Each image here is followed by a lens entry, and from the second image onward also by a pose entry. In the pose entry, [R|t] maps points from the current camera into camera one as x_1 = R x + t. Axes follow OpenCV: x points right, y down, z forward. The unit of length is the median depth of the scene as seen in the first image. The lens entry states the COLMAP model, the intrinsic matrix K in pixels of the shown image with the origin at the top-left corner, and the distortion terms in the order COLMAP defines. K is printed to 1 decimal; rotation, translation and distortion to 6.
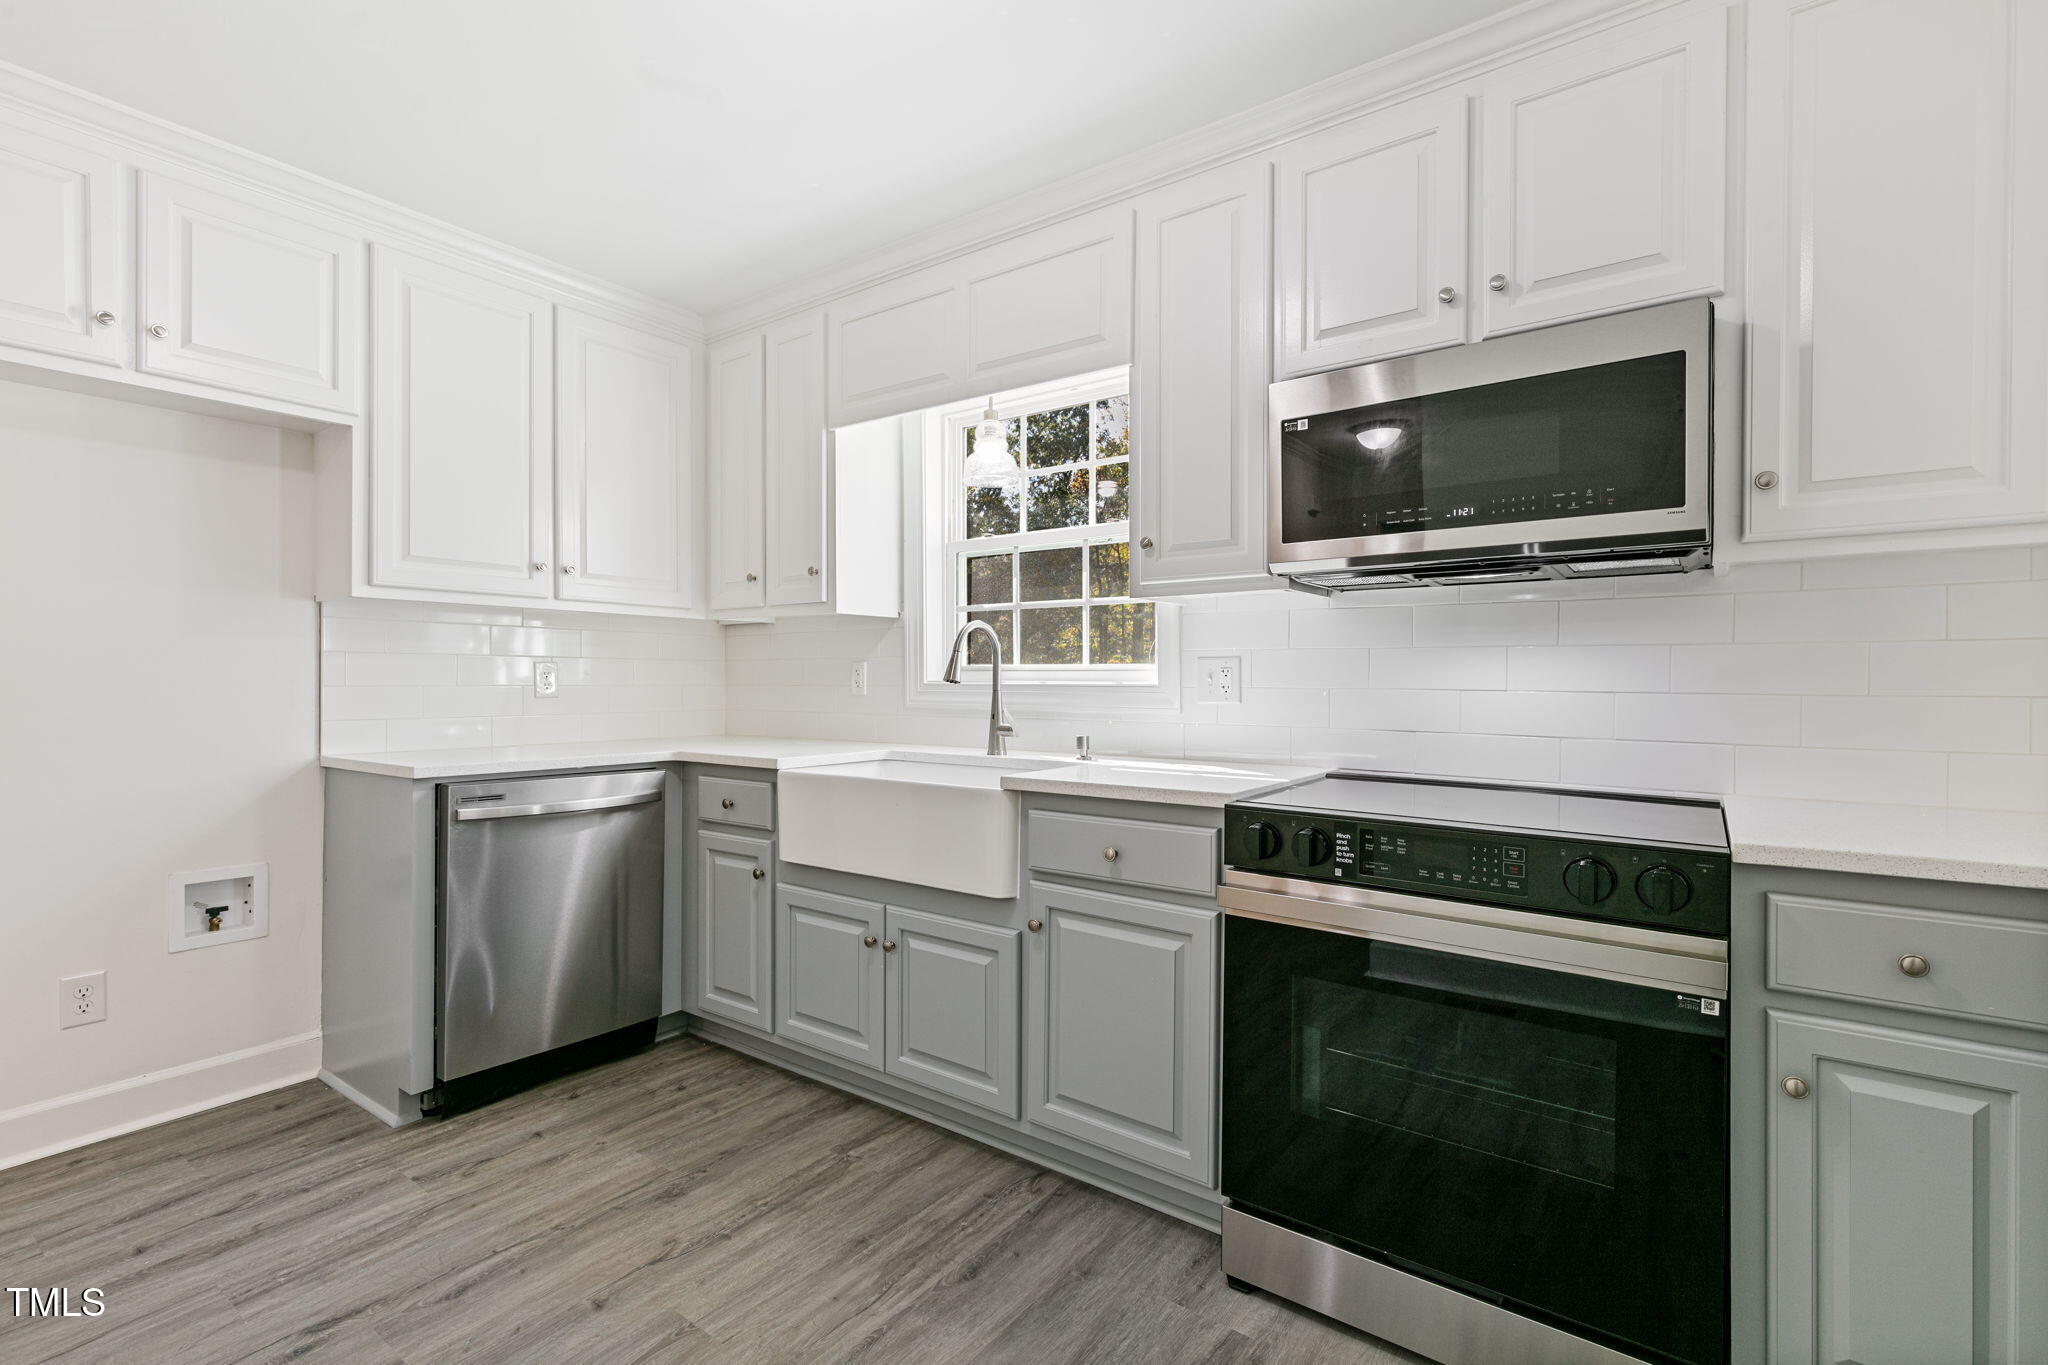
lens RADIAL K [[928.6, 0, 1029.0], [0, 928.6, 681.4], [0, 0, 1]] dist [0.004025, -0.000456]
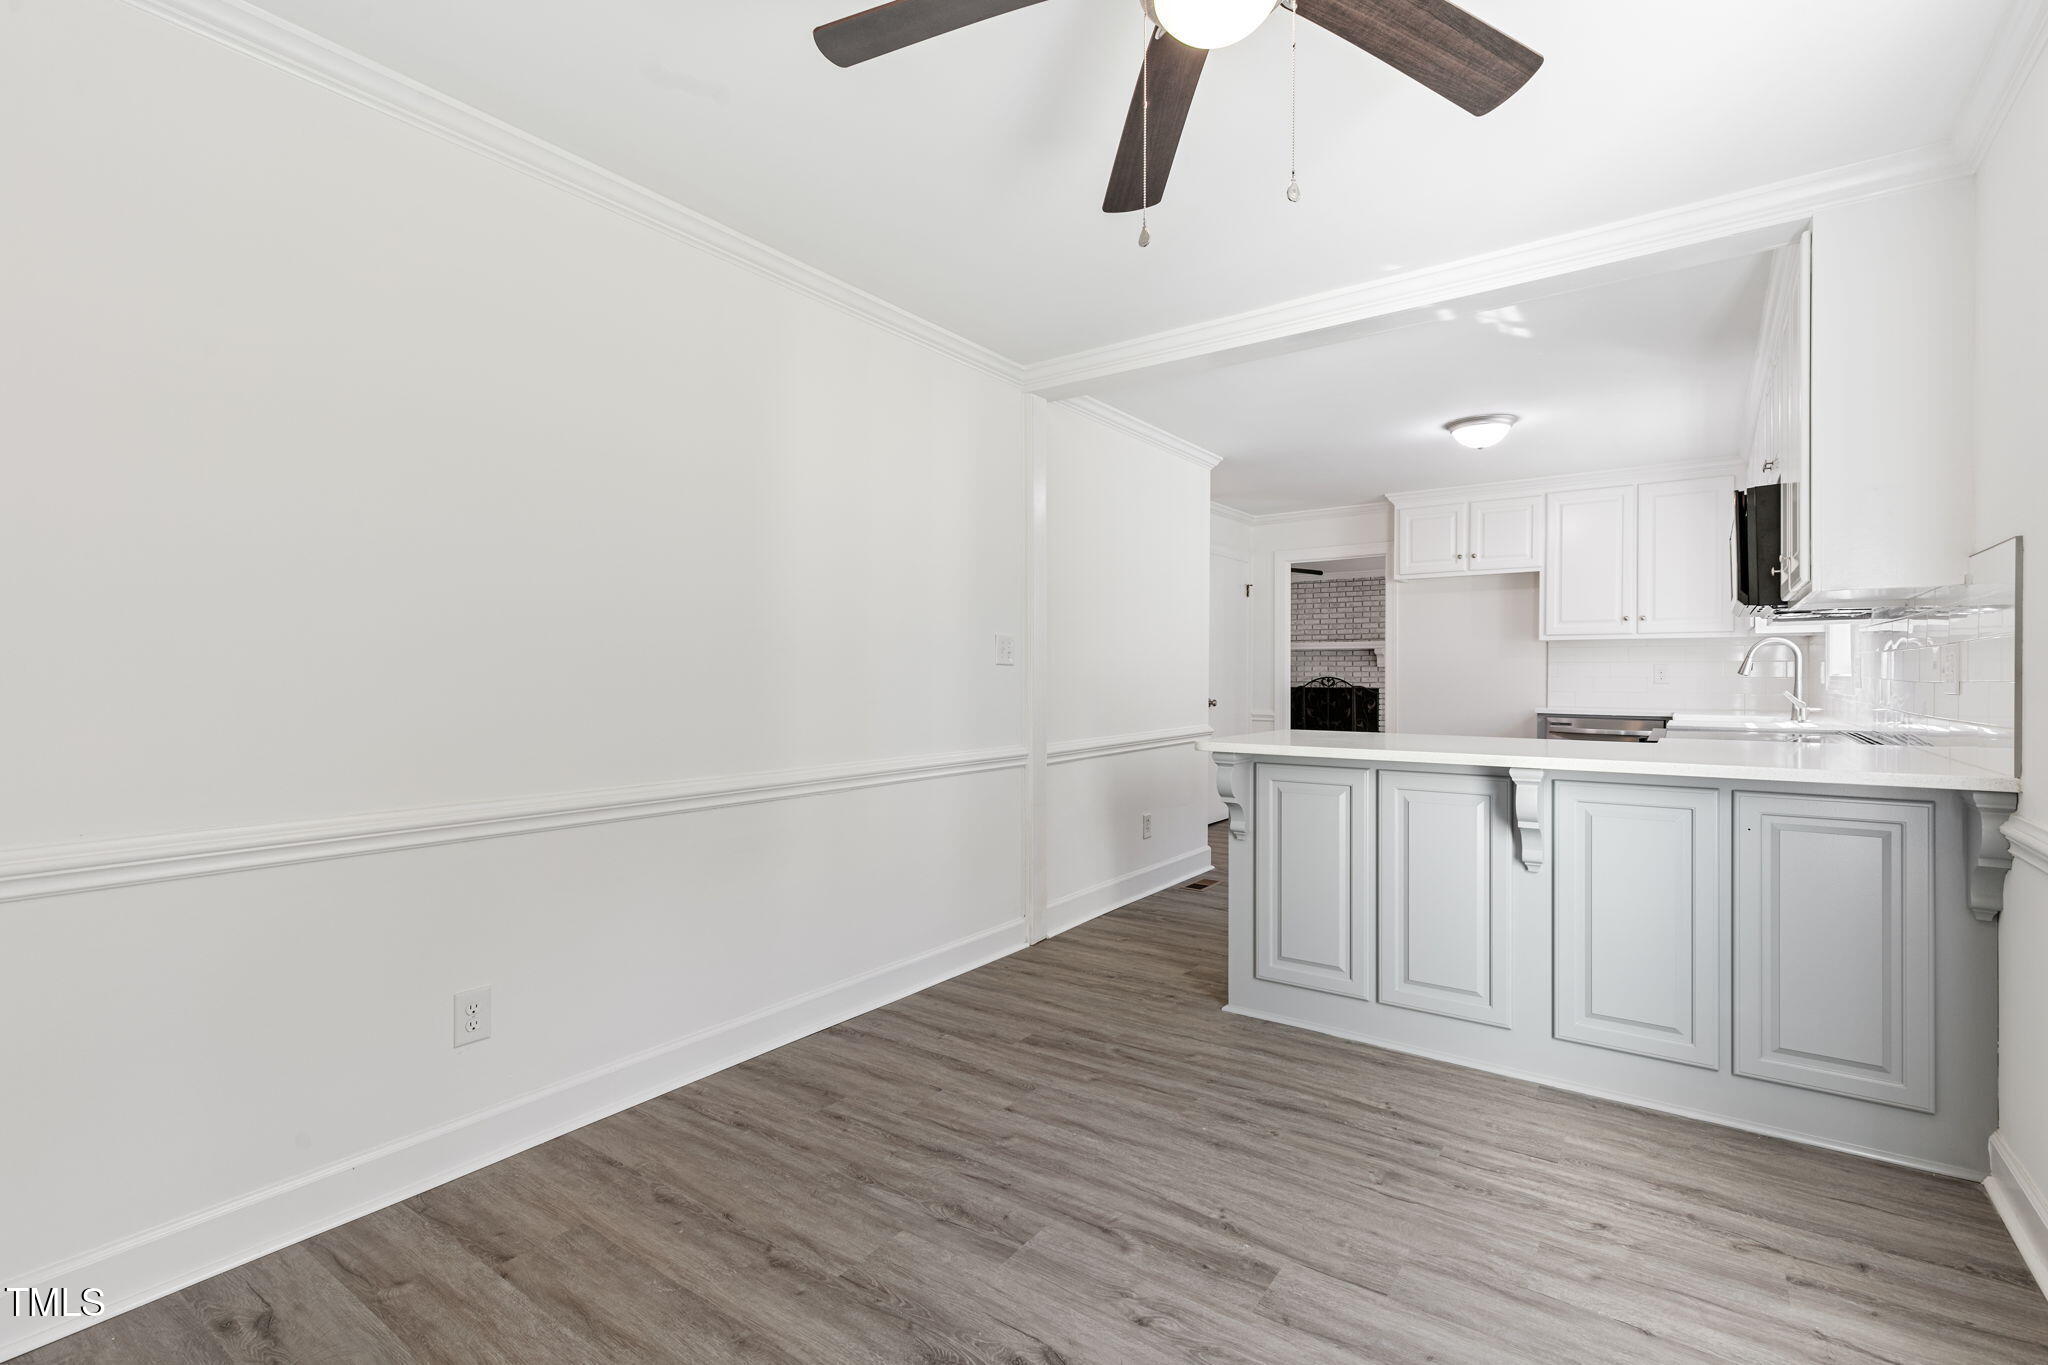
lens RADIAL K [[928.6, 0, 1029.0], [0, 928.6, 681.4], [0, 0, 1]] dist [0.004025, -0.000456]
pose [[0.017797, 0.005740, -0.999825, 2.120250], [-0.002237, 0.999981, 0.005701, 0.009313], [0.999839, 0.002136, 0.017809, -0.494455]]
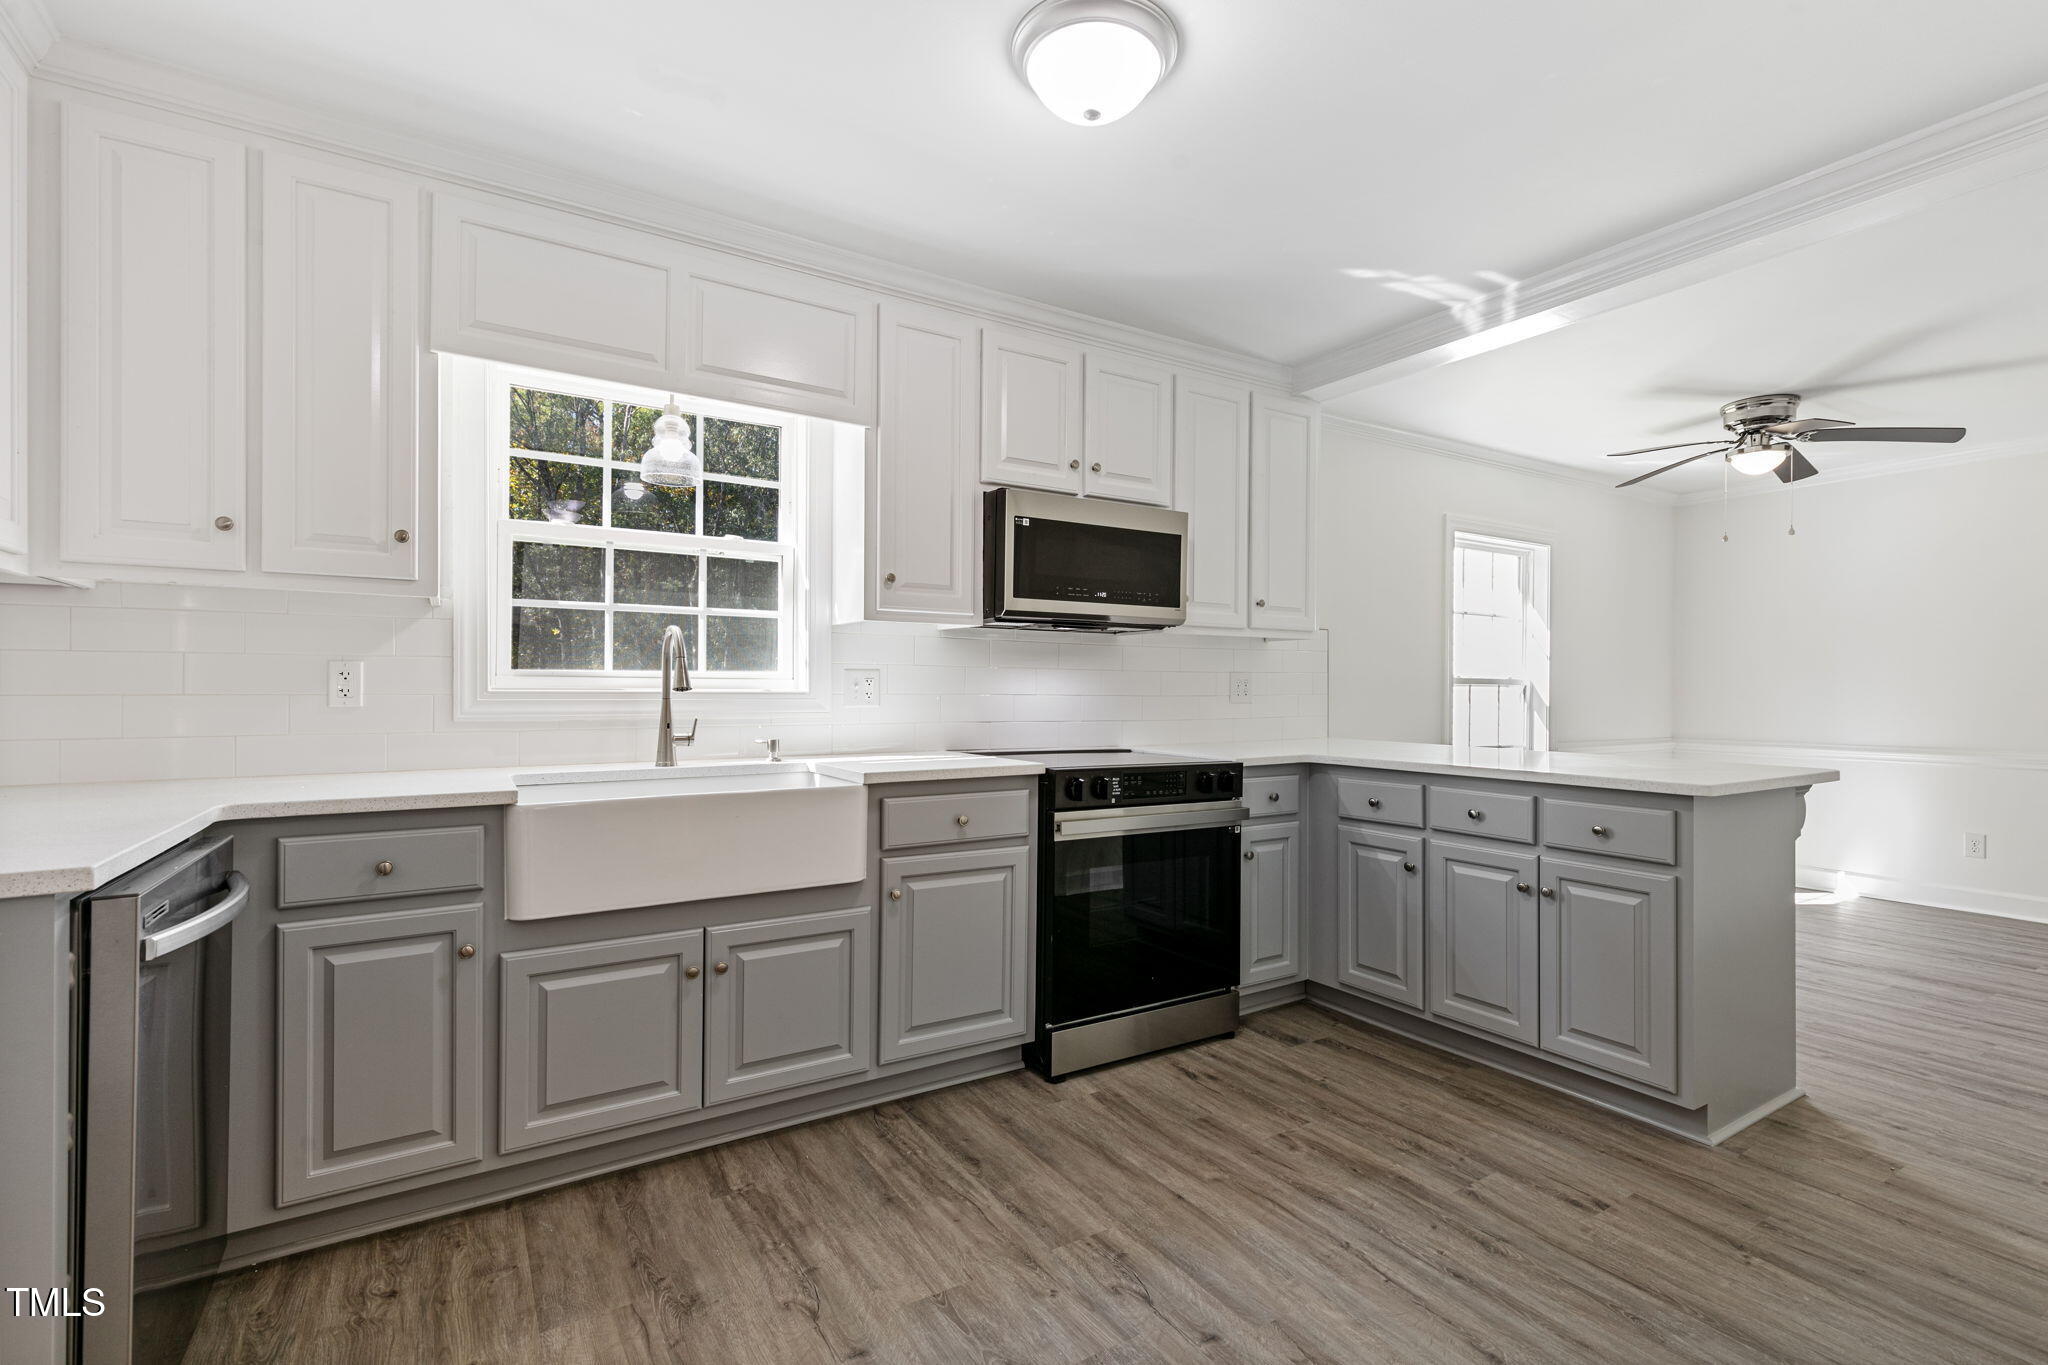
lens RADIAL K [[928.6, 0, 1029.0], [0, 928.6, 681.4], [0, 0, 1]] dist [0.004025, -0.000456]
pose [[0.367387, 0.006731, 0.930044, -0.930003], [-0.002203, 0.999977, -0.006367, -0.003134], [-0.930066, 0.000290, 0.367393, 0.359572]]
